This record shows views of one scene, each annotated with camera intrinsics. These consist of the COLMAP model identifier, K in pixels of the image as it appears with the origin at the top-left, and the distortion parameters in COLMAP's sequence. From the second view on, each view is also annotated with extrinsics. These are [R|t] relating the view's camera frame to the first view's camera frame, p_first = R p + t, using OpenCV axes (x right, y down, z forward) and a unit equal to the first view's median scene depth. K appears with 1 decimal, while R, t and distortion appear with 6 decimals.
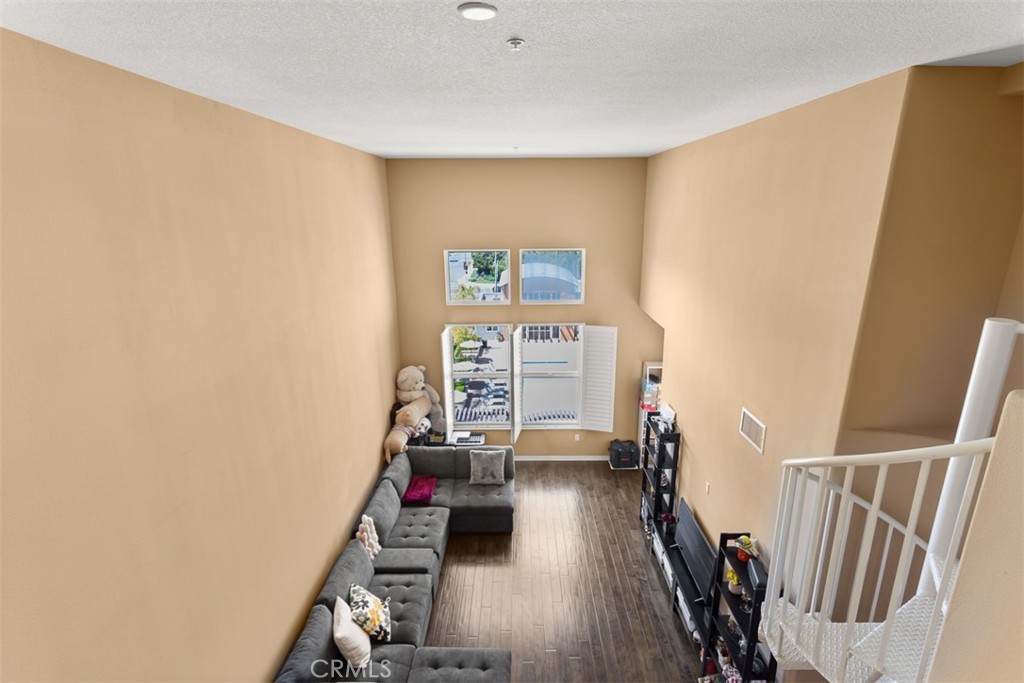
lens RADIAL K [[480.3, 0, 519.5], [0, 480.3, 341.7], [0, 0, 1]] dist [0.002986, 0.000851]
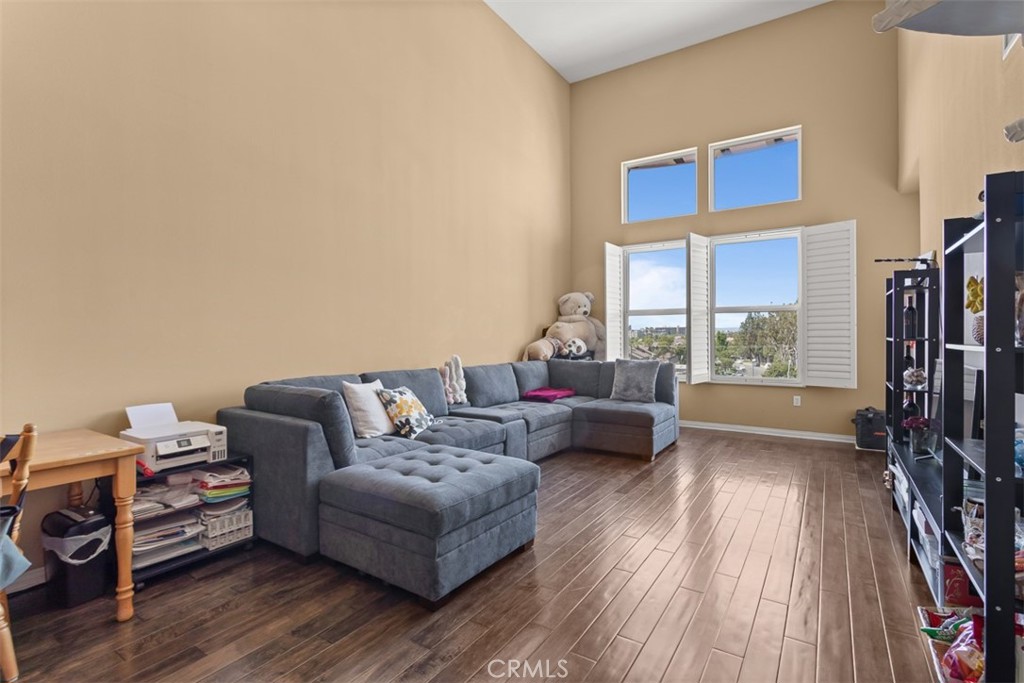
lens RADIAL K [[480.3, 0, 516.0], [0, 480.3, 337.8], [0, 0, 1]] dist [0.002986, 0.000851]
pose [[0.837331, 0.004176, -0.546680, 0.195892], [-0.144989, 0.965859, -0.214696, 0.393128], [0.527119, 0.259034, 0.809349, 0.265682]]
